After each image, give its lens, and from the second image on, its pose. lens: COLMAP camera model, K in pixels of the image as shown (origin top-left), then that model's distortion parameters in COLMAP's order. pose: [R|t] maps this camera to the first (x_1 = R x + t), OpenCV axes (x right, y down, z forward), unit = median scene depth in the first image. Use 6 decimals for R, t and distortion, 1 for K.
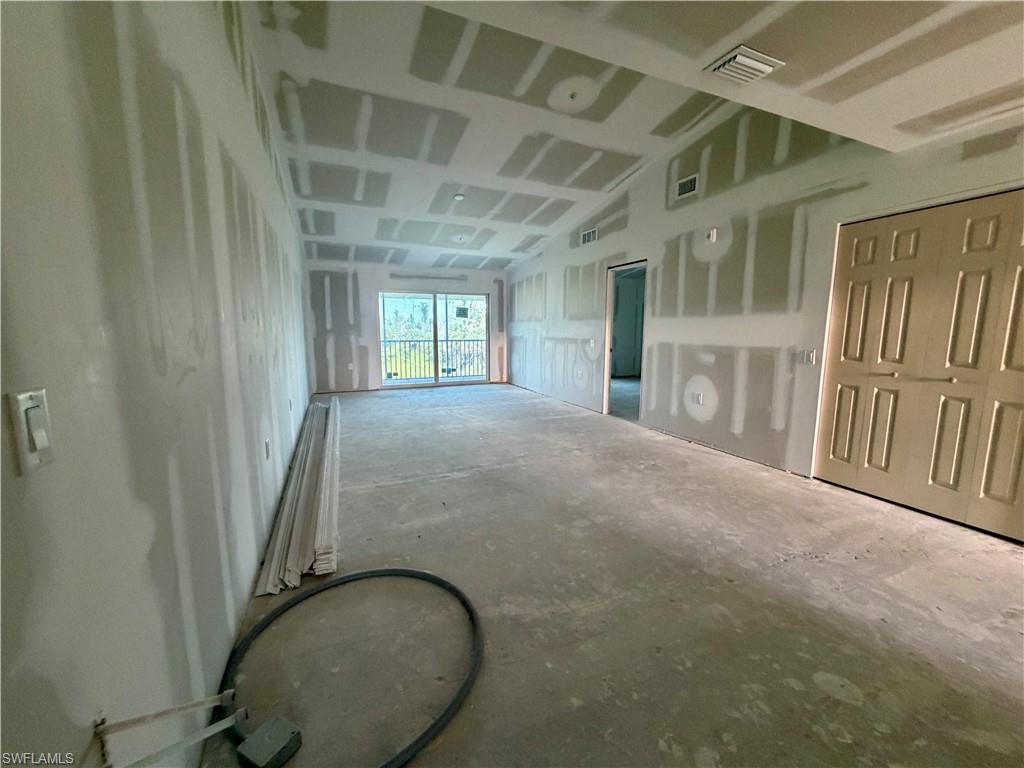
lens RADIAL K [[408.9, 0, 509.6], [0, 408.9, 381.3], [0, 0, 1]] dist [0.001404, 0.000014]
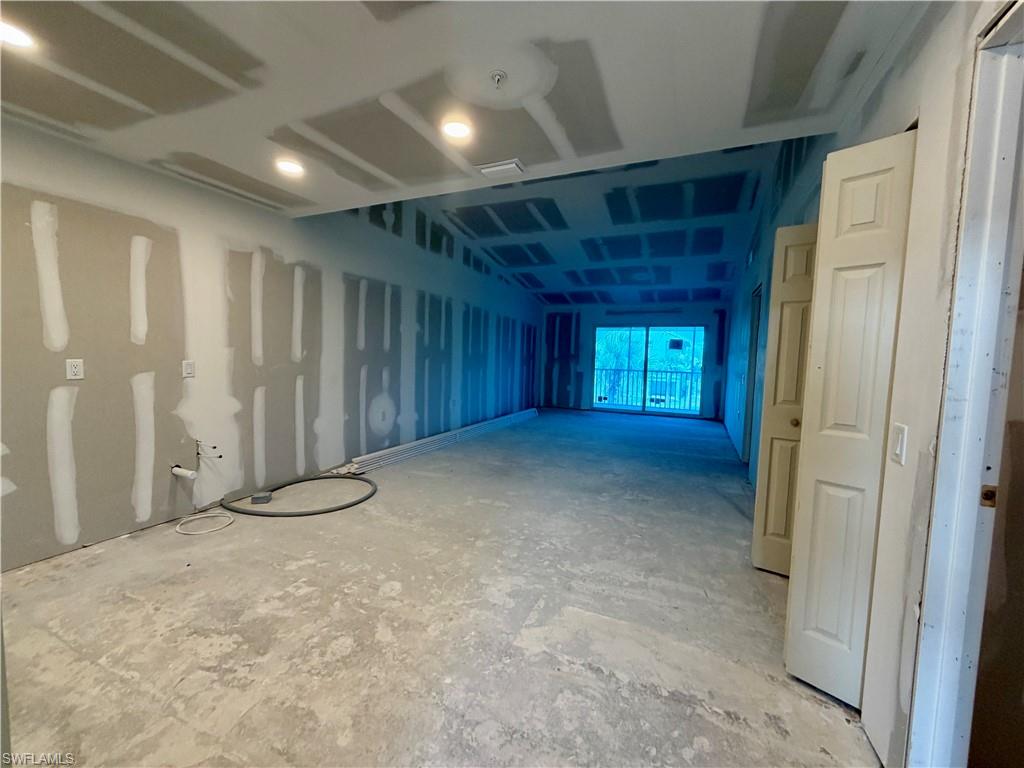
lens RADIAL K [[408.9, 0, 511.4], [0, 408.9, 385.0], [0, 0, 1]] dist [0.001404, 0.000014]
pose [[0.675296, 0.070795, -0.734141, 0.692716], [-0.120504, 0.992598, -0.015126, -0.012027], [0.727636, 0.098681, 0.678828, 0.069320]]
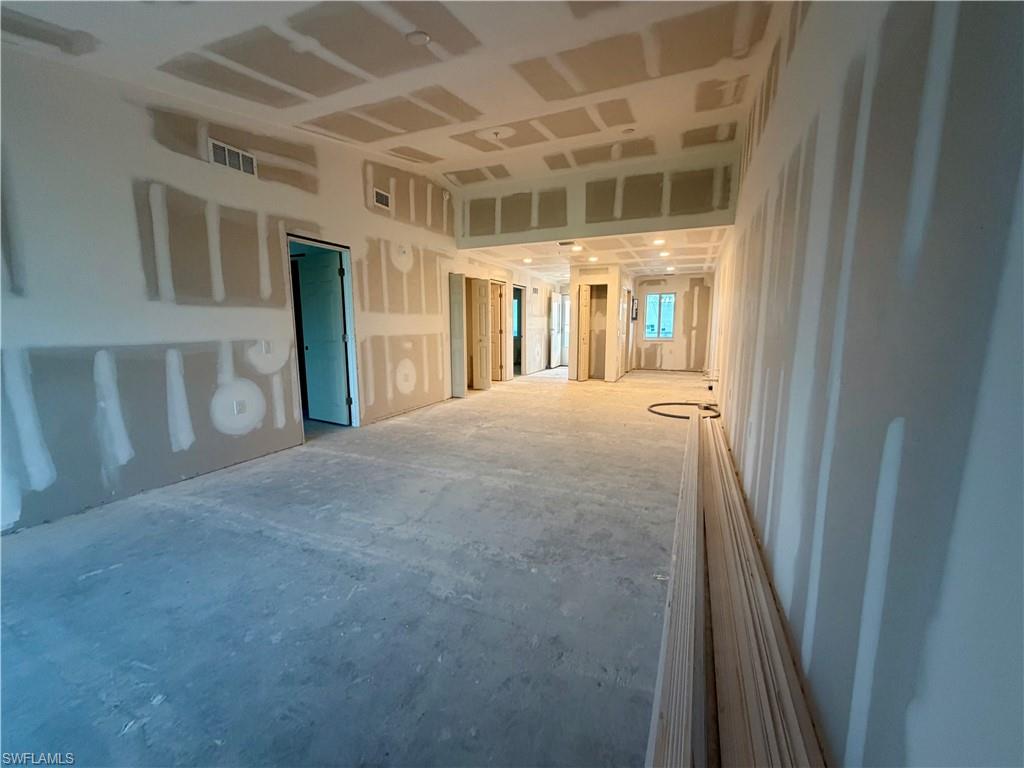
lens RADIAL K [[408.9, 0, 510.0], [0, 408.9, 382.3], [0, 0, 1]] dist [0.001404, 0.000014]
pose [[-0.679383, -0.103422, 0.726459, -0.680556], [0.096785, 0.968738, 0.228427, -0.199479], [-0.727373, 0.225500, -0.648135, 1.558587]]
